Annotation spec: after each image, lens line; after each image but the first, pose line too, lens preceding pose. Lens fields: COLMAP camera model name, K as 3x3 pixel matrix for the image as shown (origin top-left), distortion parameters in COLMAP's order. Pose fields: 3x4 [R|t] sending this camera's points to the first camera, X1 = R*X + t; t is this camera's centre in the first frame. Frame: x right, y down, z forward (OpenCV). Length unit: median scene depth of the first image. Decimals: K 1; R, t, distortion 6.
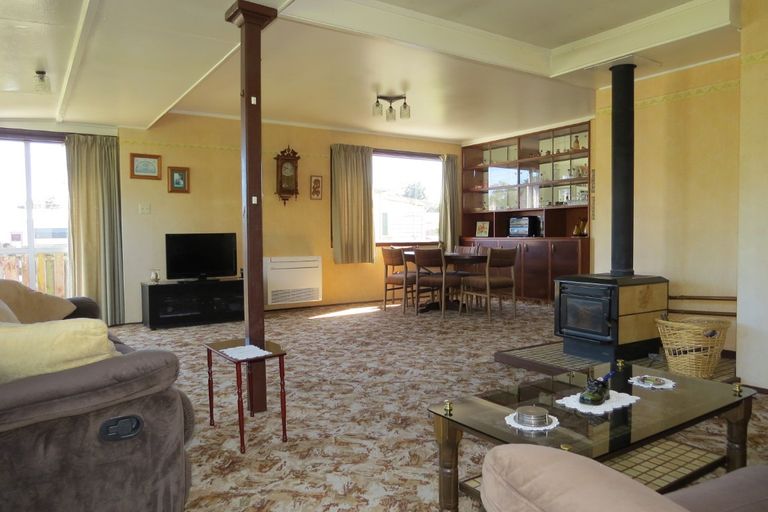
lens RADIAL K [[548.0, 0, 384.0], [0, 548.0, 256.0], [0, 0, 1]] dist [-0.027874, 0.005483]
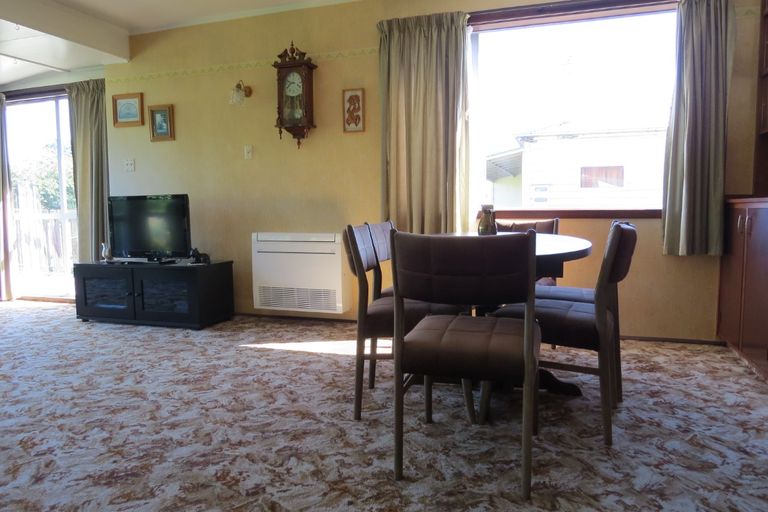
lens RADIAL K [[548.0, 0, 384.0], [0, 548.0, 256.0], [0, 0, 1]] dist [-0.027874, 0.005483]
pose [[0.607429, 0.066503, -0.791585, 0.404050], [-0.028716, 0.997676, 0.061782, -0.014650], [0.793855, -0.014797, 0.607927, 0.800400]]
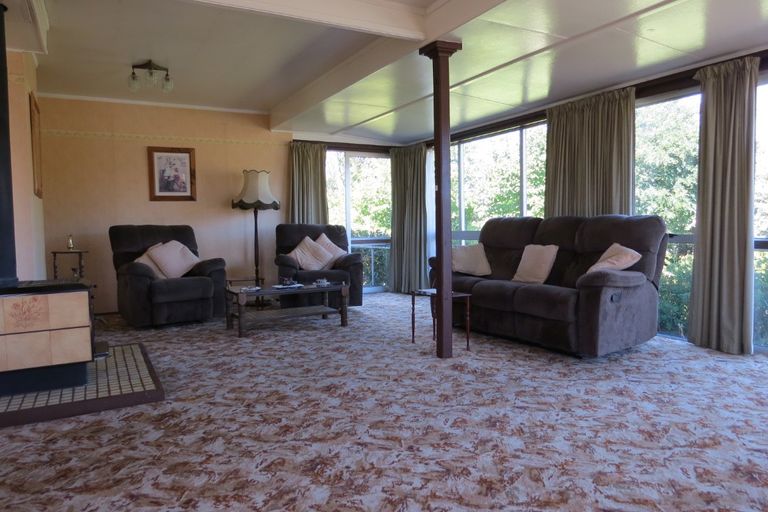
lens RADIAL K [[548.0, 0, 384.0], [0, 548.0, 256.0], [0, 0, 1]] dist [-0.027874, 0.005483]
pose [[-0.996202, 0.015560, 0.085676, -0.115721], [0.024677, 0.994017, 0.106400, -0.059835], [-0.083508, 0.108110, -0.990625, 1.505660]]
